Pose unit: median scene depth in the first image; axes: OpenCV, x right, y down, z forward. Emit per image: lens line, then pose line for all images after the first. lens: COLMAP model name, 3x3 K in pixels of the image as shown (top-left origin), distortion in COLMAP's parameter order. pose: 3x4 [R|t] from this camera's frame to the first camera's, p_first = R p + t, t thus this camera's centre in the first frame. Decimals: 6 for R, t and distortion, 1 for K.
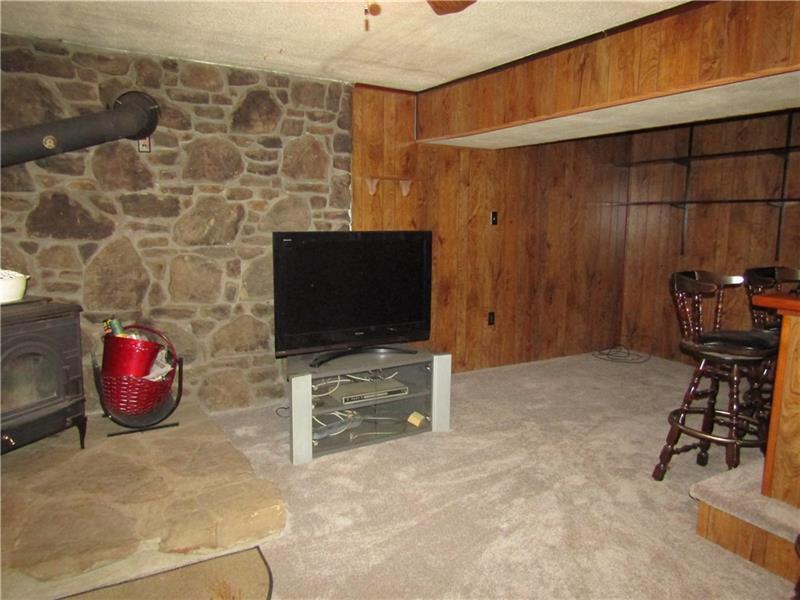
lens RADIAL K [[572.5, 0, 400.1], [0, 572.5, 298.5], [0, 0, 1]] dist [-0.010004, 0.014523]
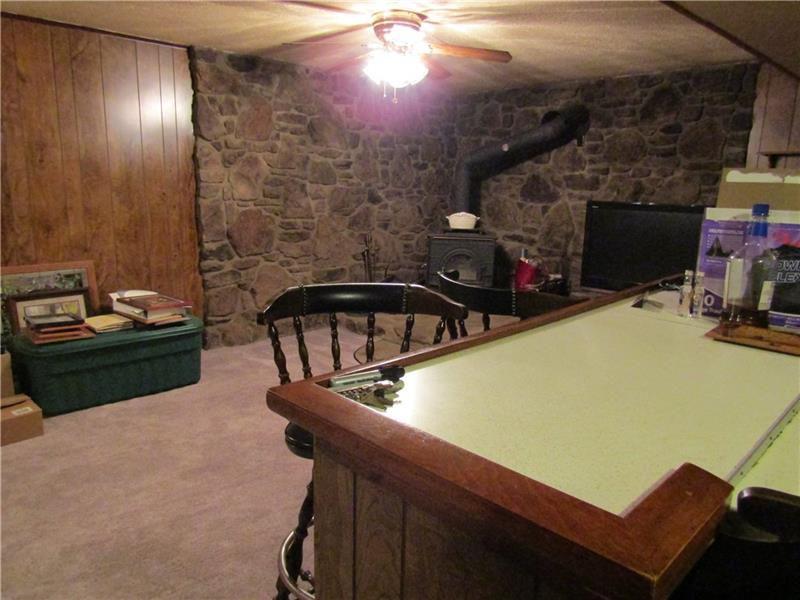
lens RADIAL K [[572.5, 0, 400.4], [0, 572.5, 299.6], [0, 0, 1]] dist [-0.010004, 0.014523]
pose [[0.225375, 0.192310, -0.955104, 0.919900], [-0.158672, 0.974482, 0.158770, -0.025027], [0.961264, 0.115765, 0.250138, 0.203201]]
